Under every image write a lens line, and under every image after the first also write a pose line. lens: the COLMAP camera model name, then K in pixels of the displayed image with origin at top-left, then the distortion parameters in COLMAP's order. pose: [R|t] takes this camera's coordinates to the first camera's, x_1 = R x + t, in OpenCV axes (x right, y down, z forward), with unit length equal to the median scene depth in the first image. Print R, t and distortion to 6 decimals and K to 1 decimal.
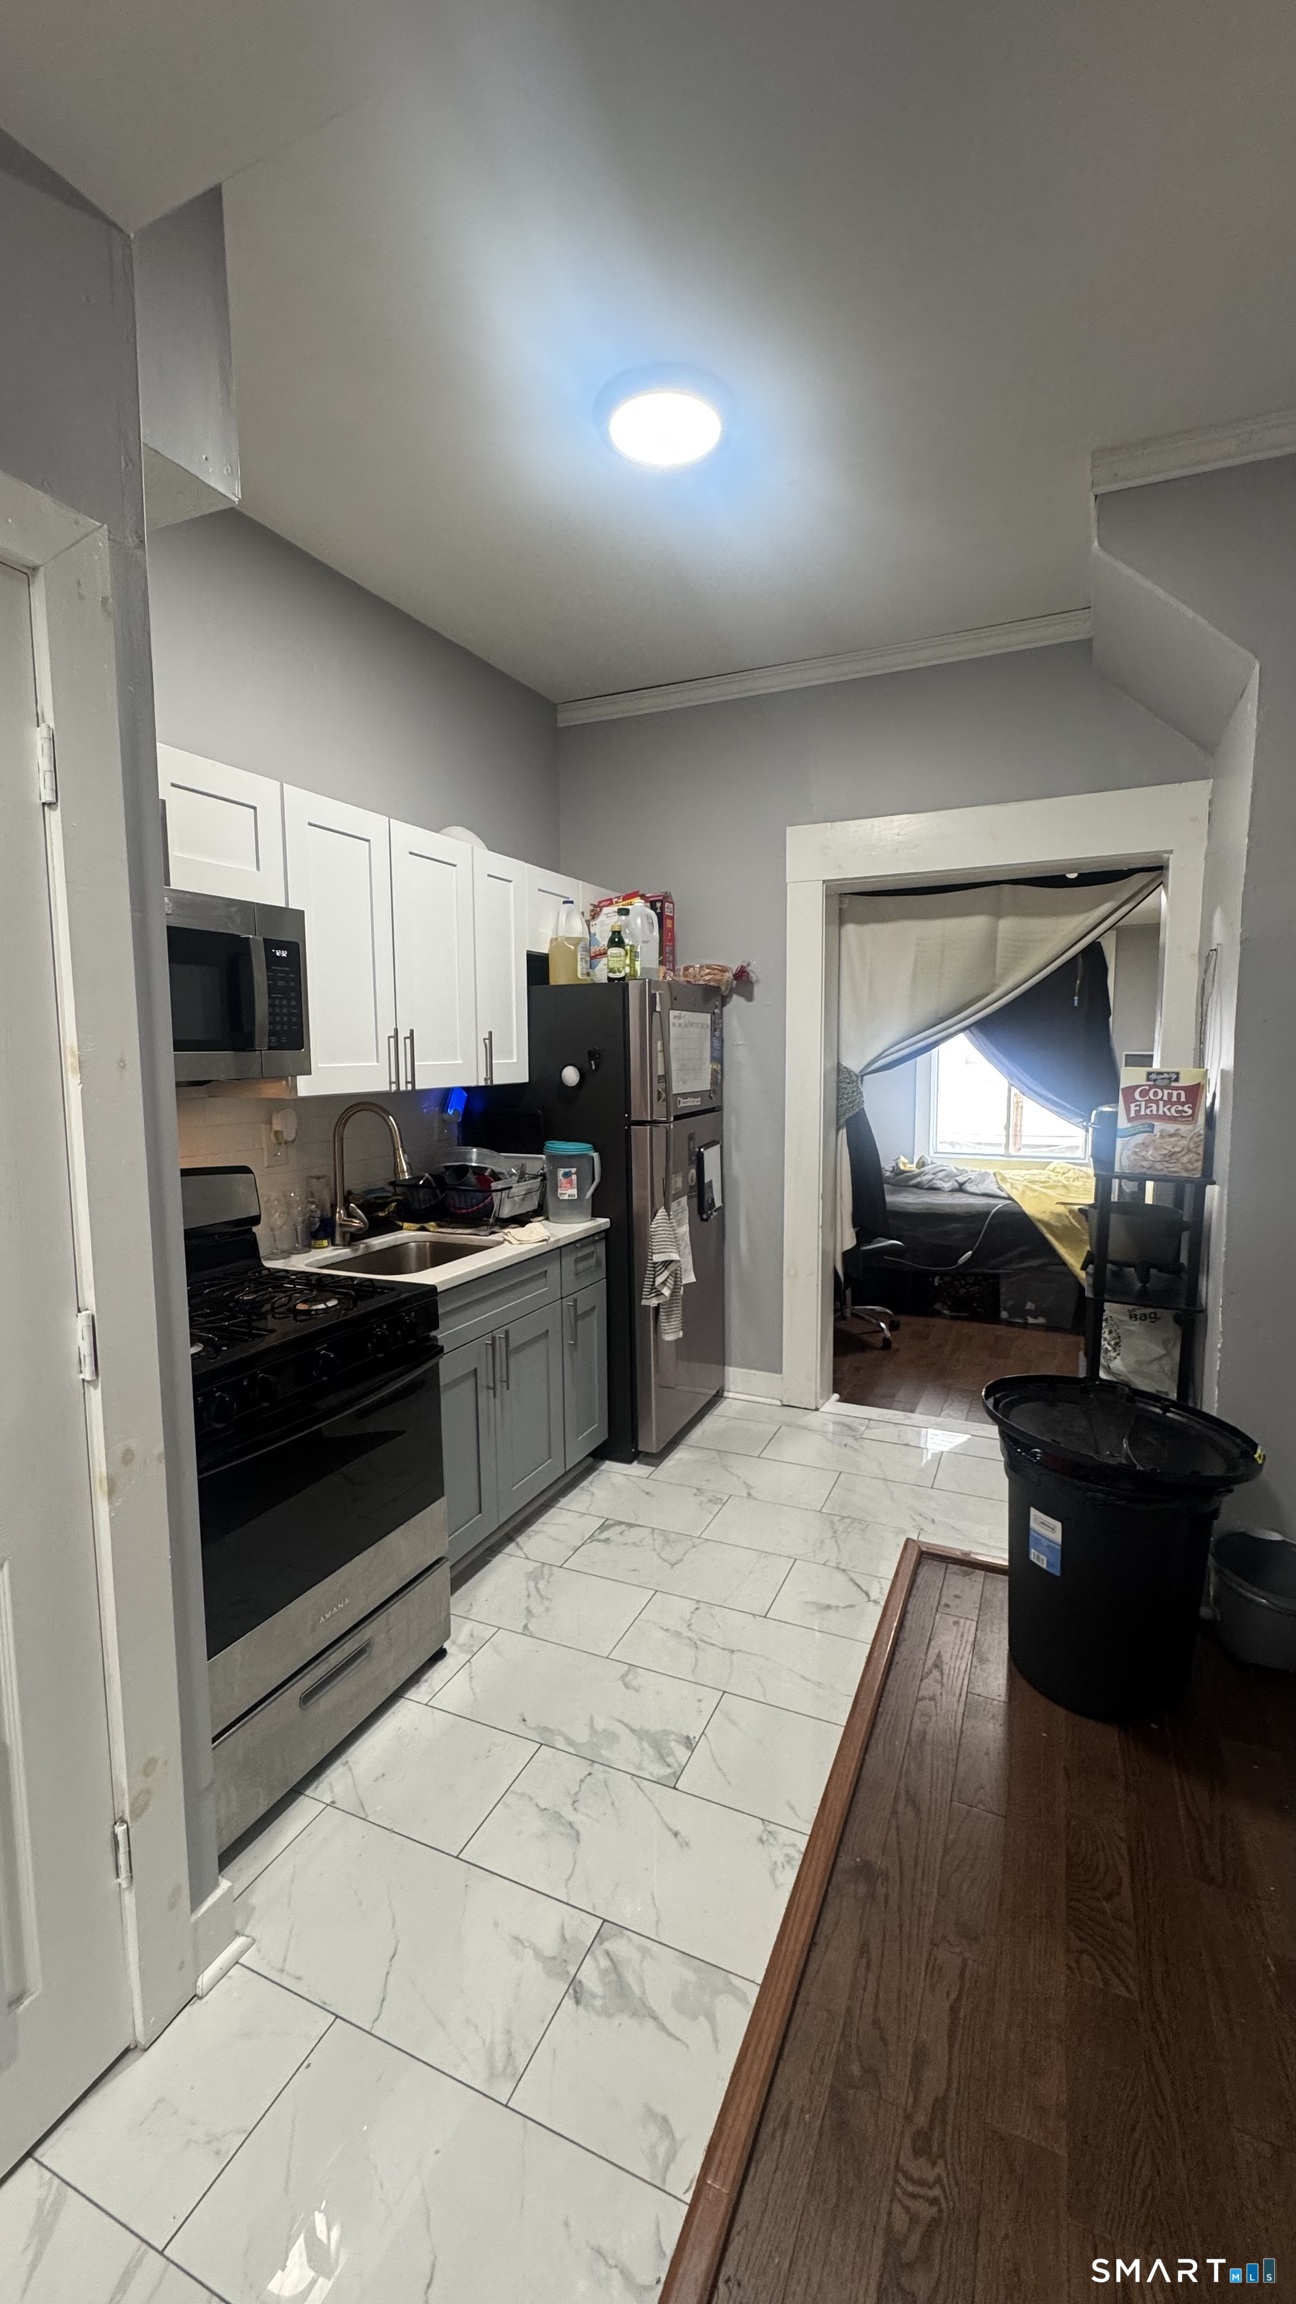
lens RADIAL K [[921.3, 0, 655.9], [0, 921.3, 1136.0], [0, 0, 1]] dist [0.000981, 0.000018]
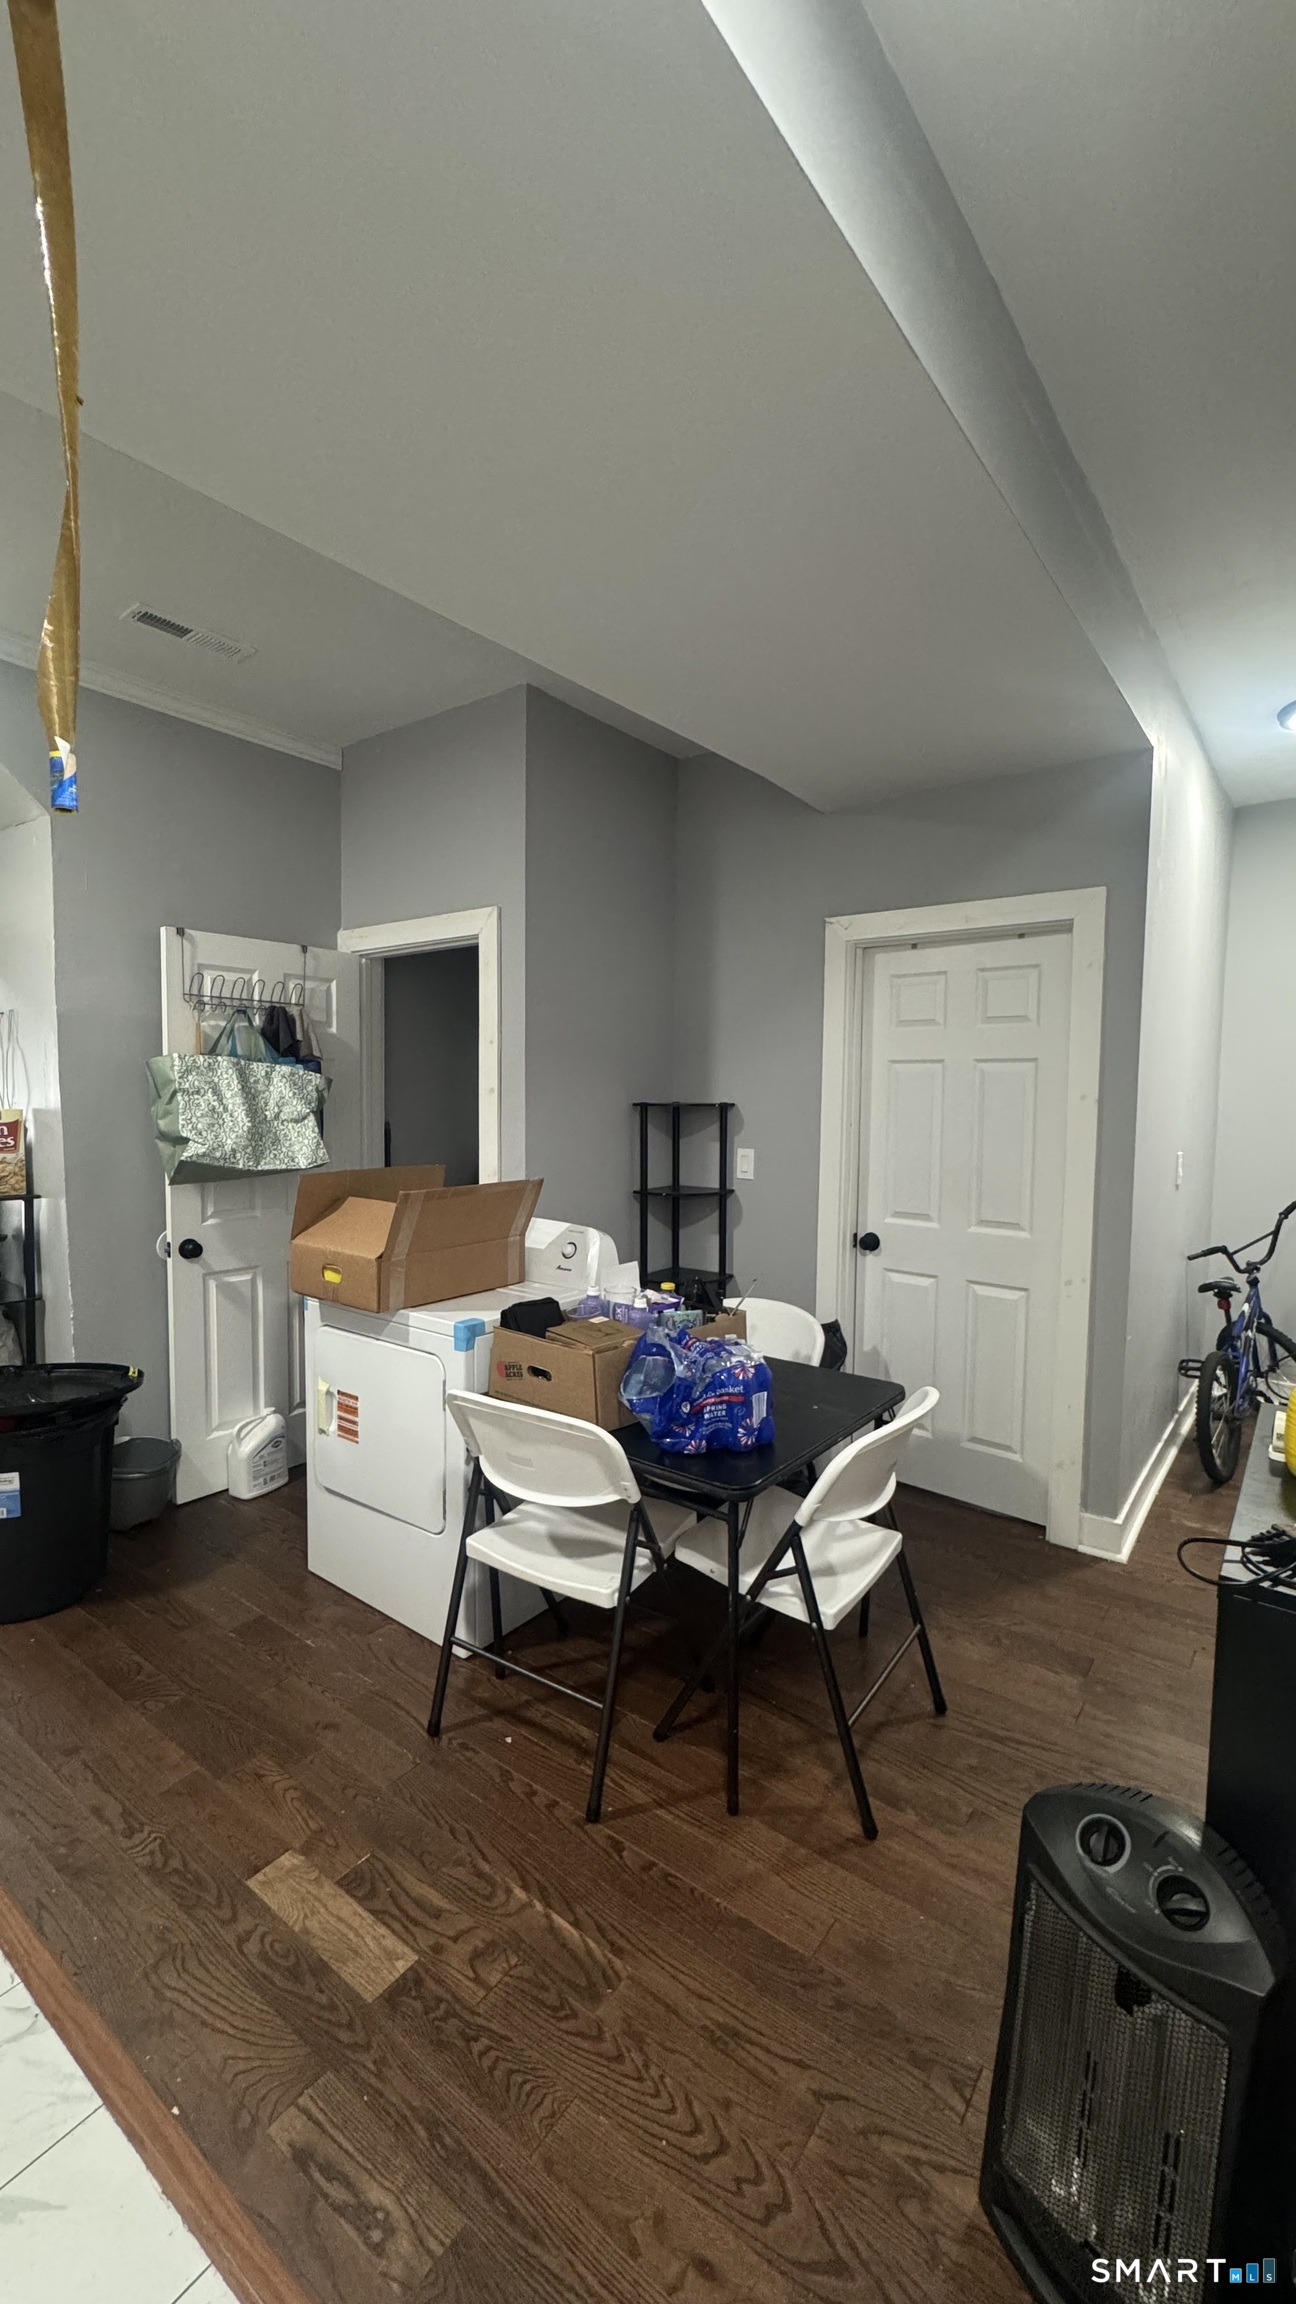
lens RADIAL K [[923.6, 0, 648.0], [0, 923.6, 1152.0], [0, 0, 1]] dist [0.000409, -0.000125]
pose [[0.217172, -0.056252, 0.974511, -0.437559], [0.083613, 0.995741, 0.038844, 0.009305], [-0.972546, 0.073046, 0.220950, -0.103024]]
